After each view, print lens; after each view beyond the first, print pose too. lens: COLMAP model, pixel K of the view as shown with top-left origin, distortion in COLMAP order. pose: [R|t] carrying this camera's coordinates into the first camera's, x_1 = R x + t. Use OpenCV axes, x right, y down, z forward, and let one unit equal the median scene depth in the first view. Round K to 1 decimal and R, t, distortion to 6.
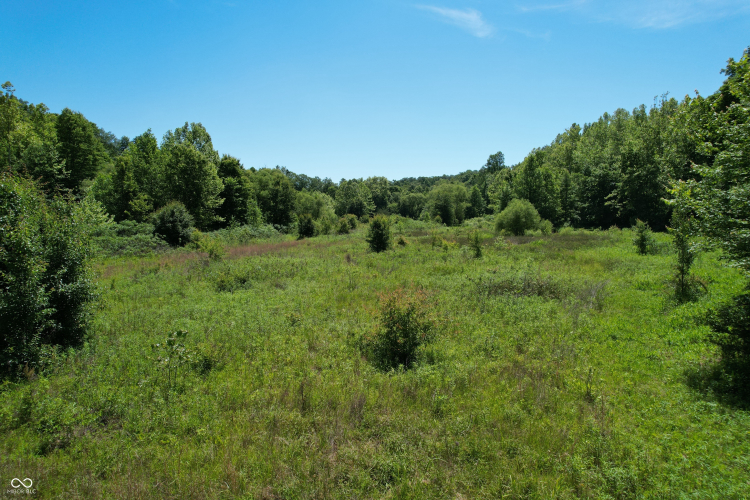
lens RADIAL K [[479.6, 0, 375.0], [0, 479.6, 250.0], [0, 0, 1]] dist [-0.074801, 0.076159]
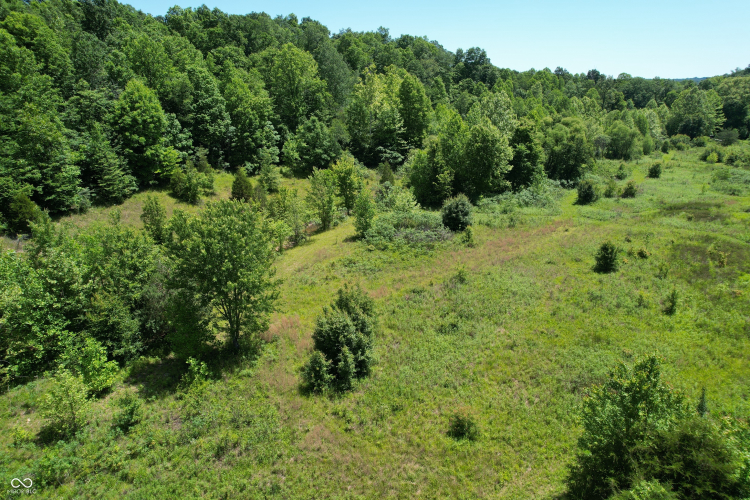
lens RADIAL K [[482.2, 0, 375.2], [0, 482.2, 248.1], [0, 0, 1]] dist [-0.077980, 0.073204]
pose [[0.787702, 0.197998, -0.583371, 0.080500], [-0.047966, 0.963782, 0.262344, -0.111101], [0.614186, -0.178667, 0.768670, -0.087596]]
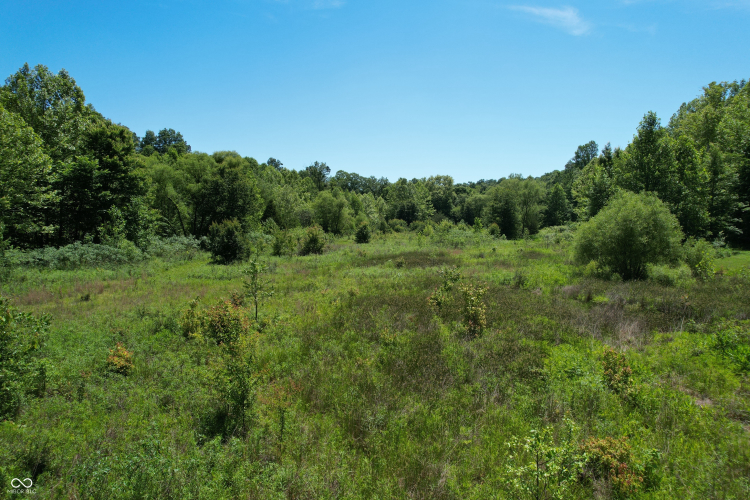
lens RADIAL K [[479.6, 0, 375.0], [0, 479.6, 250.0], [0, 0, 1]] dist [-0.074801, 0.076159]
pose [[0.984842, 0.019050, -0.172404, 0.076803], [-0.020612, 0.999761, -0.007274, -0.023695], [0.172224, 0.010717, 0.985000, 0.280963]]
